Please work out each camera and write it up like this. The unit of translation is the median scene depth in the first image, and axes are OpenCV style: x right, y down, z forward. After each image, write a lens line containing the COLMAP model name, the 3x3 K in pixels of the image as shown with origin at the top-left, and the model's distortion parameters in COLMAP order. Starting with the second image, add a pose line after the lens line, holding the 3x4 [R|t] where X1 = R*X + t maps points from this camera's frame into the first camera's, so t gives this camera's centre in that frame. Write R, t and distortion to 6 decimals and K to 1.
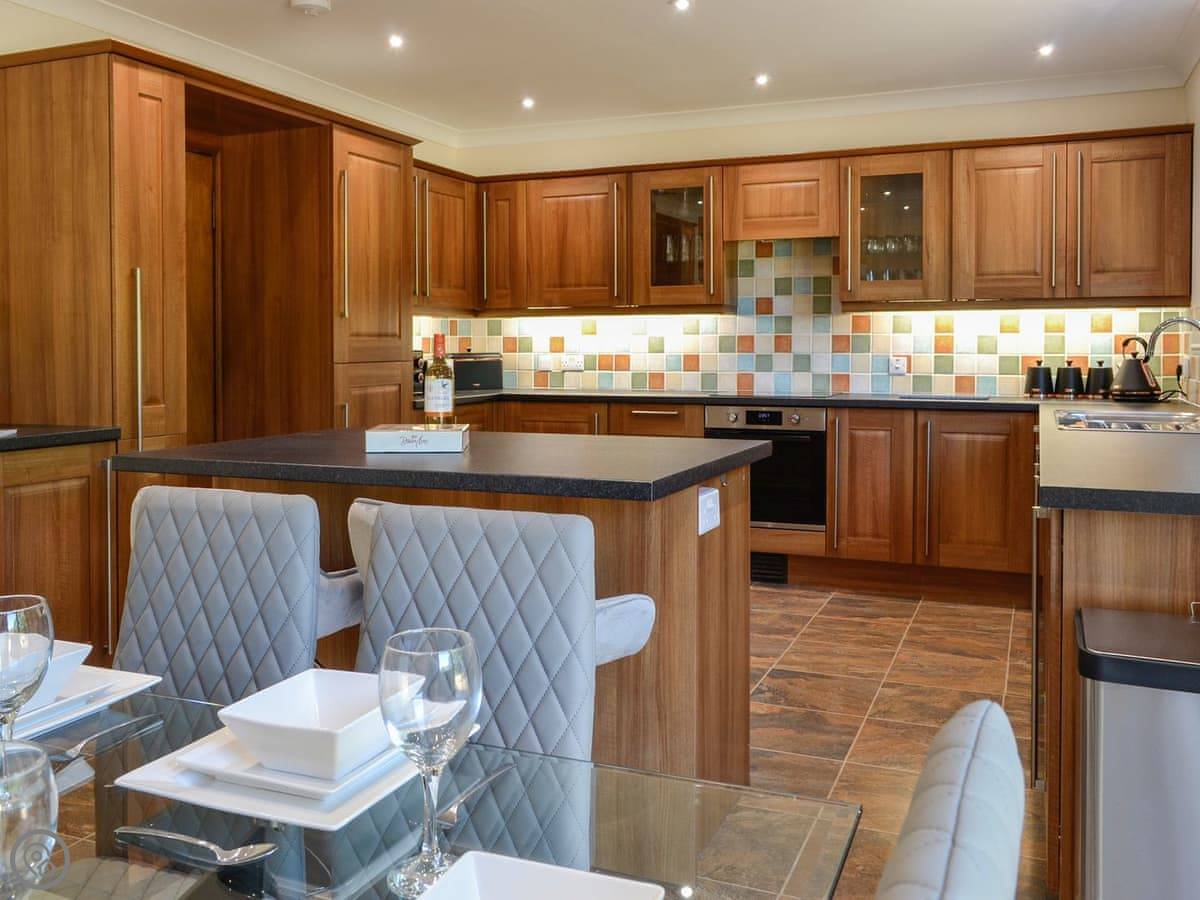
lens RADIAL K [[1065.0, 0, 595.2], [0, 1065.0, 361.4], [0, 0, 1]] dist [0.003634, 0.000045]
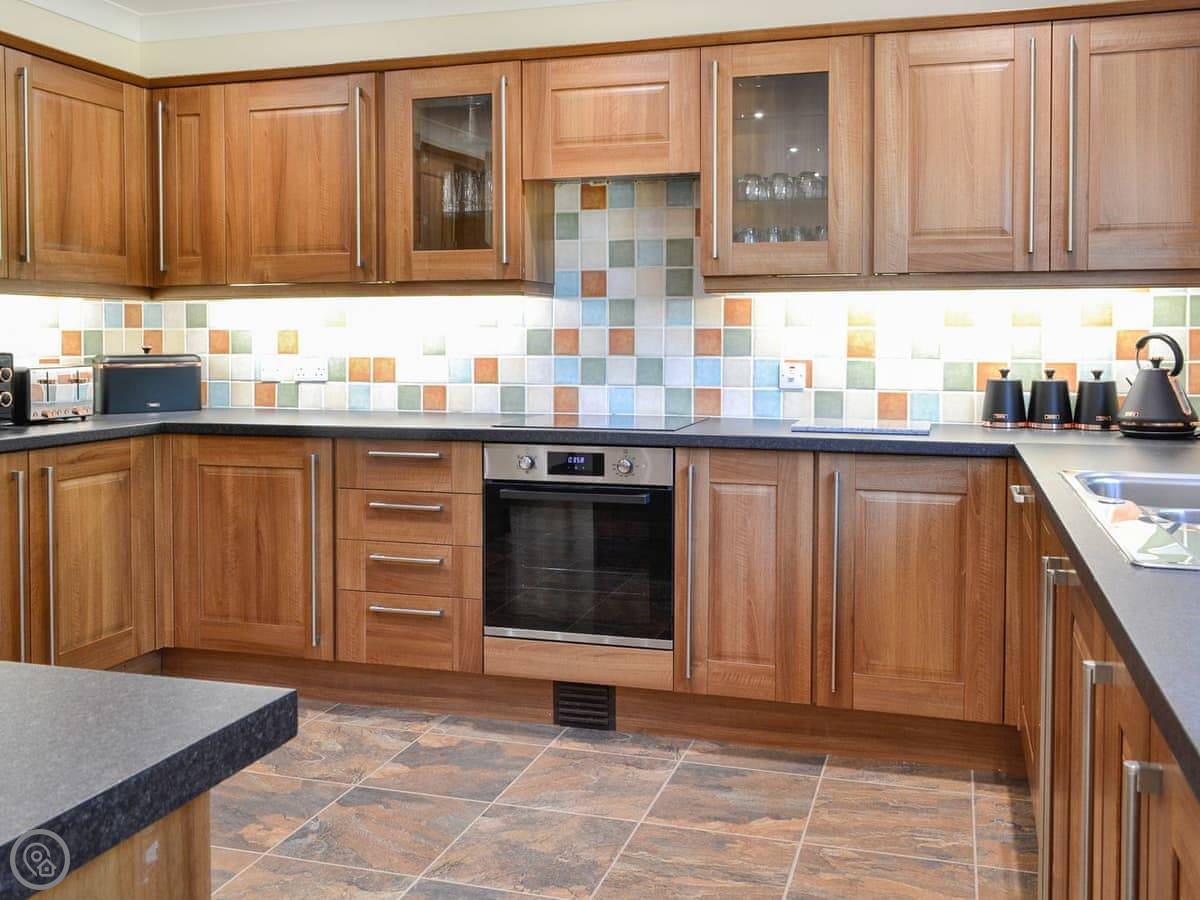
lens RADIAL K [[1077.7, 0, 638.9], [0, 1077.7, 353.1], [0, 0, 1]] dist [-0.002177, 0.001142]
pose [[0.993765, 0.000393, 0.111490, 0.122081], [-0.000517, 0.999999, 0.001079, -0.011193], [-0.111489, -0.001130, 0.993765, 0.370344]]
